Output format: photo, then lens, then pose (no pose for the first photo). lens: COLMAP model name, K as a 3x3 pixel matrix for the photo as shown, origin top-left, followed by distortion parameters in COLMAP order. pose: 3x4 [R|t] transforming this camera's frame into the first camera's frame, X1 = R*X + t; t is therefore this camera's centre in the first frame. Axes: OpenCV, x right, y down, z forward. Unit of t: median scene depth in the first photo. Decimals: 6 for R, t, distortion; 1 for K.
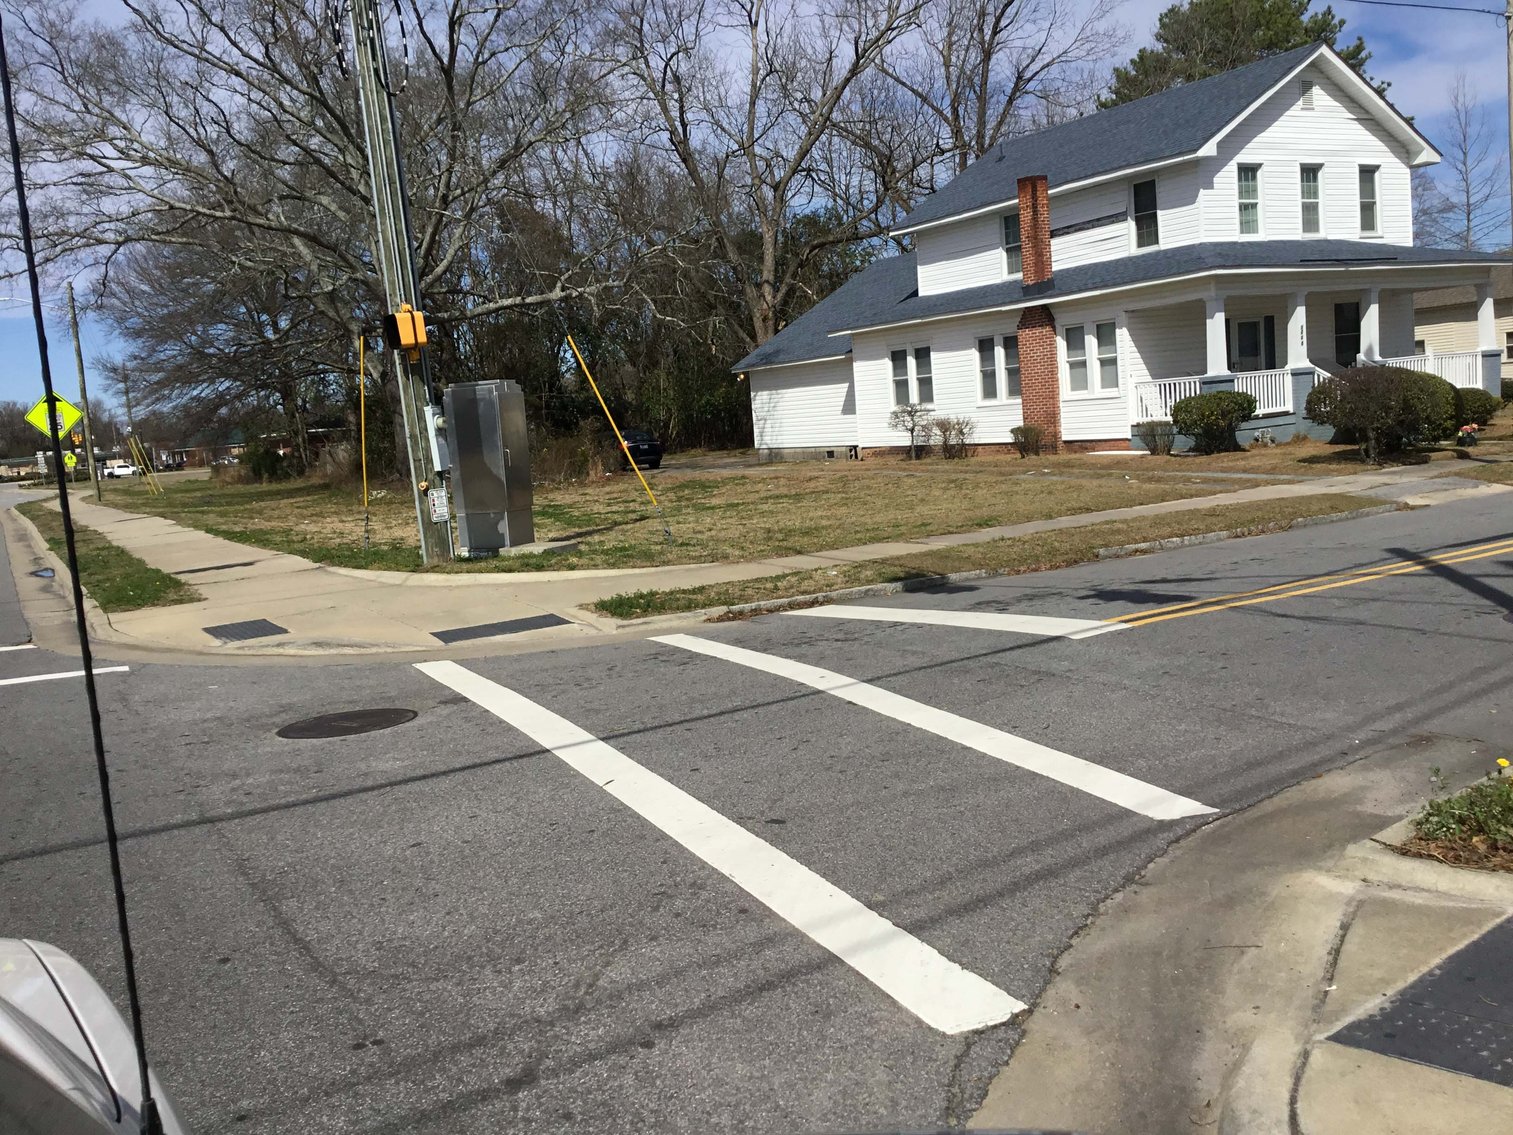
lens RADIAL K [[1315.1, 0, 744.6], [0, 1315.1, 562.8], [0, 0, 1]] dist [0.067715, -0.090099]
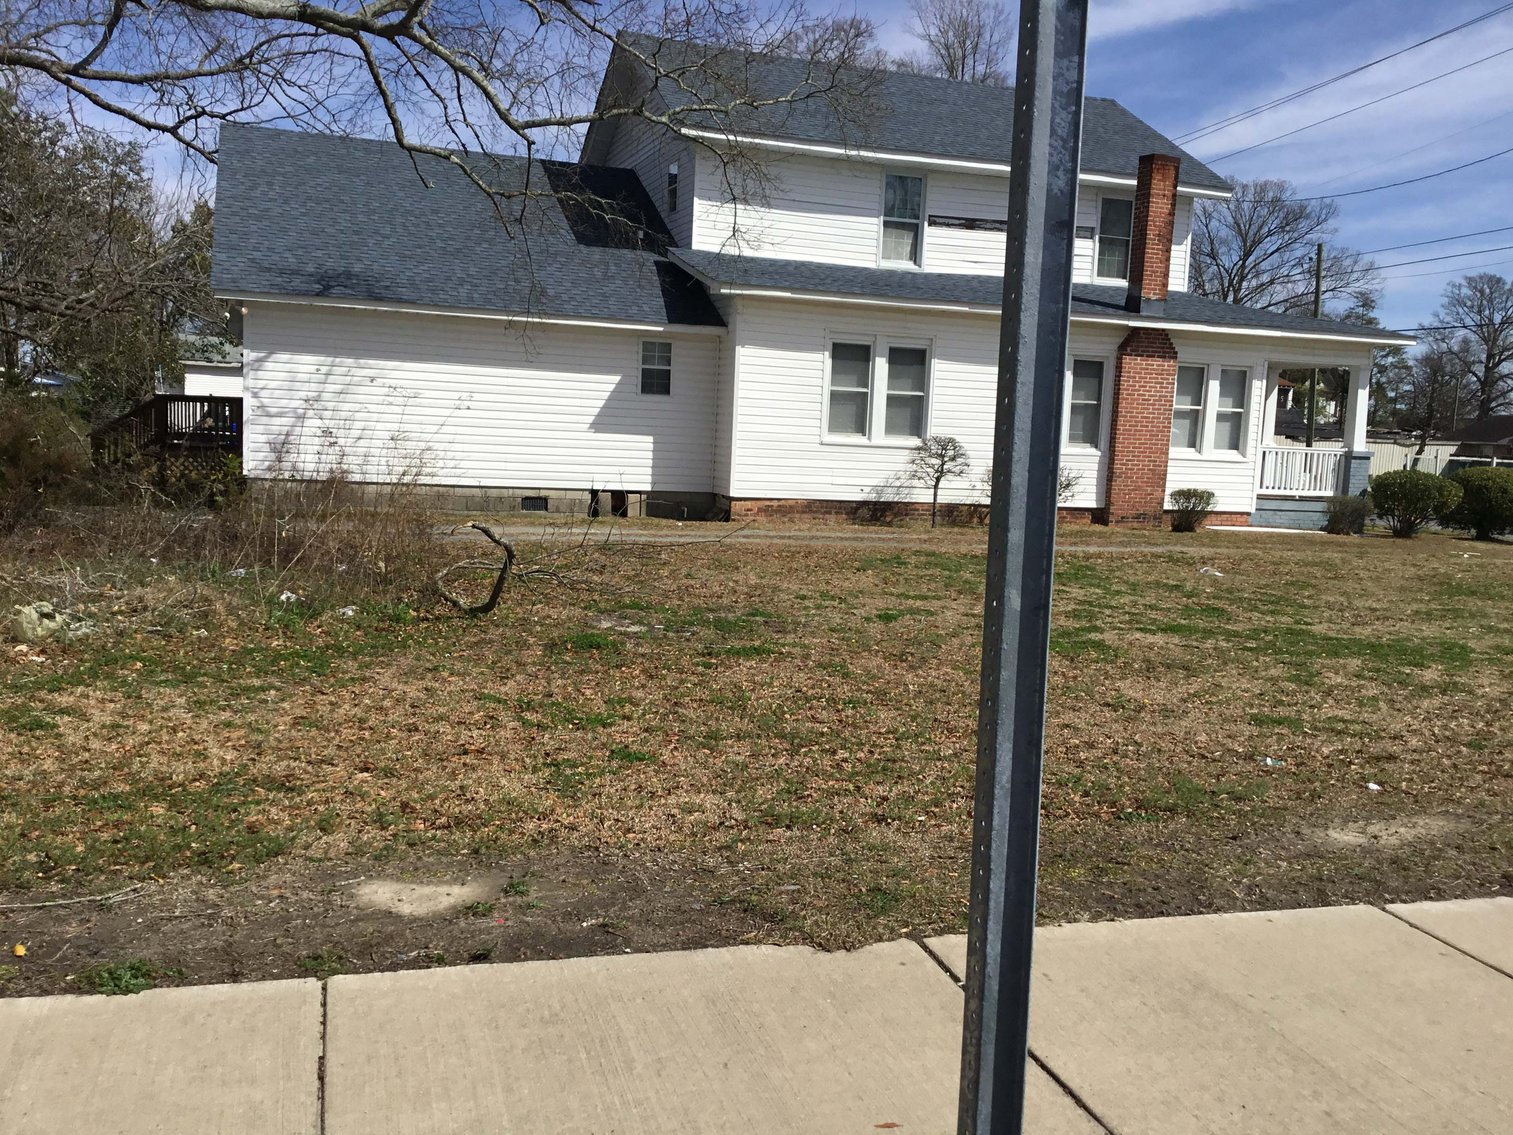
lens RADIAL K [[1315.1, 0, 744.6], [0, 1315.1, 562.8], [0, 0, 1]] dist [0.067715, -0.090099]
pose [[0.216935, -0.018514, 0.976010, -0.499895], [0.044603, 0.998964, 0.009036, -0.070221], [-0.975167, 0.041573, 0.217536, 0.943947]]
